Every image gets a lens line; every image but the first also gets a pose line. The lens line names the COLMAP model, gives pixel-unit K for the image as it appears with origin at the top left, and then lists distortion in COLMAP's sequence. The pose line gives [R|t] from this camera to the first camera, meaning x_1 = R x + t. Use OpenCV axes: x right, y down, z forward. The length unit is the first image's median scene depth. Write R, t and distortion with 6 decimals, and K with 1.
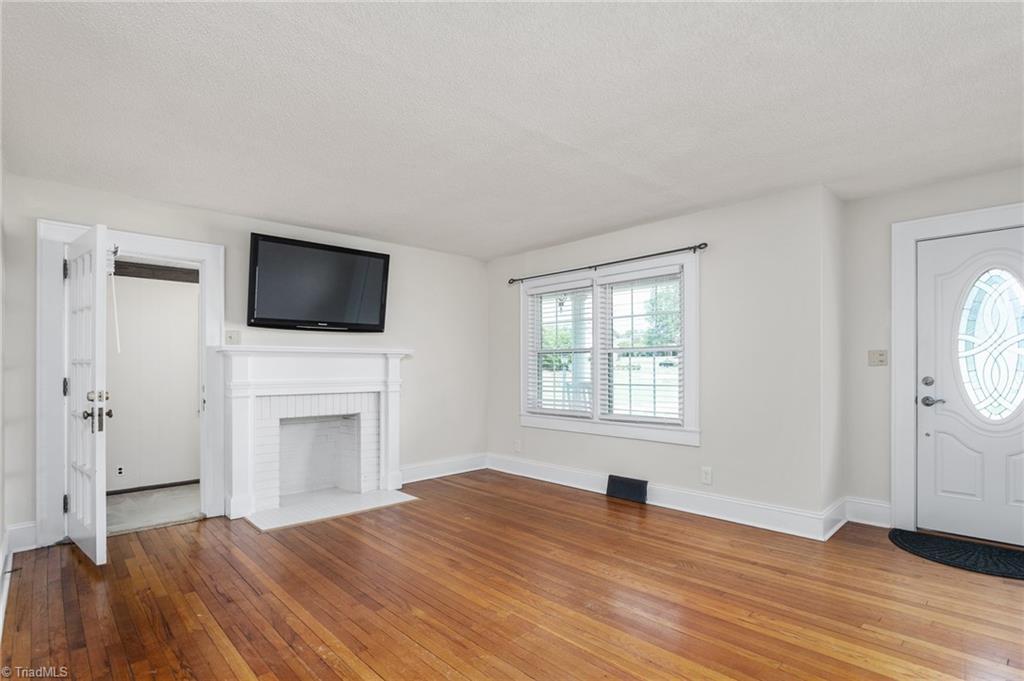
lens RADIAL K [[510.8, 0, 511.8], [0, 510.8, 363.4], [0, 0, 1]] dist [-0.001205, -0.000060]
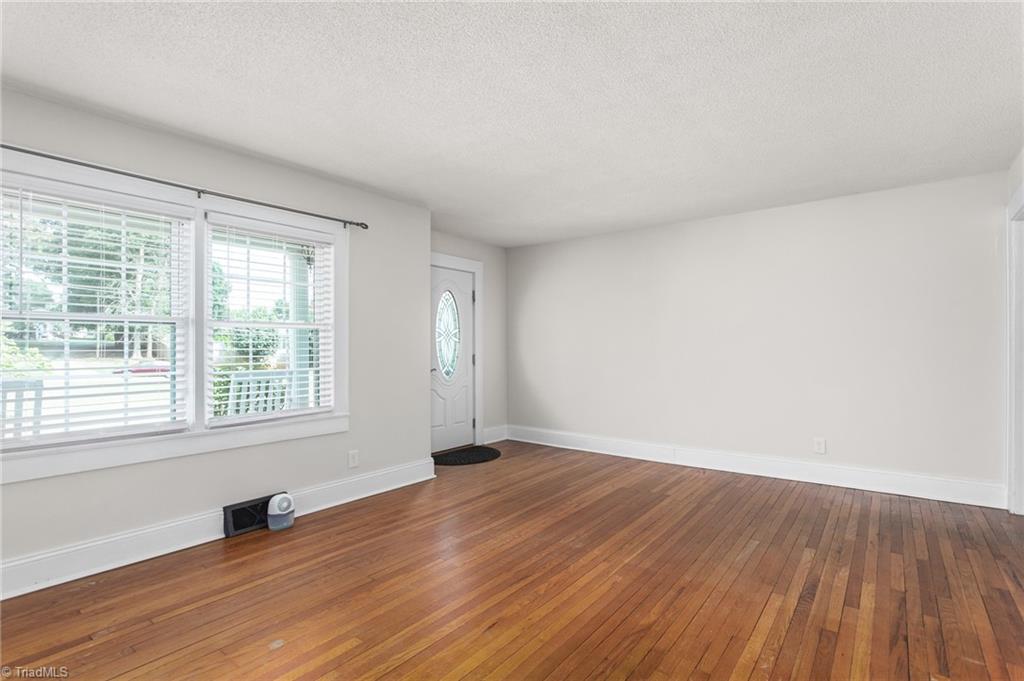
lens RADIAL K [[522.3, 0, 512.0], [0, 522.3, 340.5], [0, 0, 1]] dist [0.000127, 0.000336]
pose [[-0.177714, 0.018190, 0.983914, -0.733311], [0.000780, 0.999831, -0.018343, 0.012901], [-0.984082, -0.002493, -0.177698, 0.981464]]
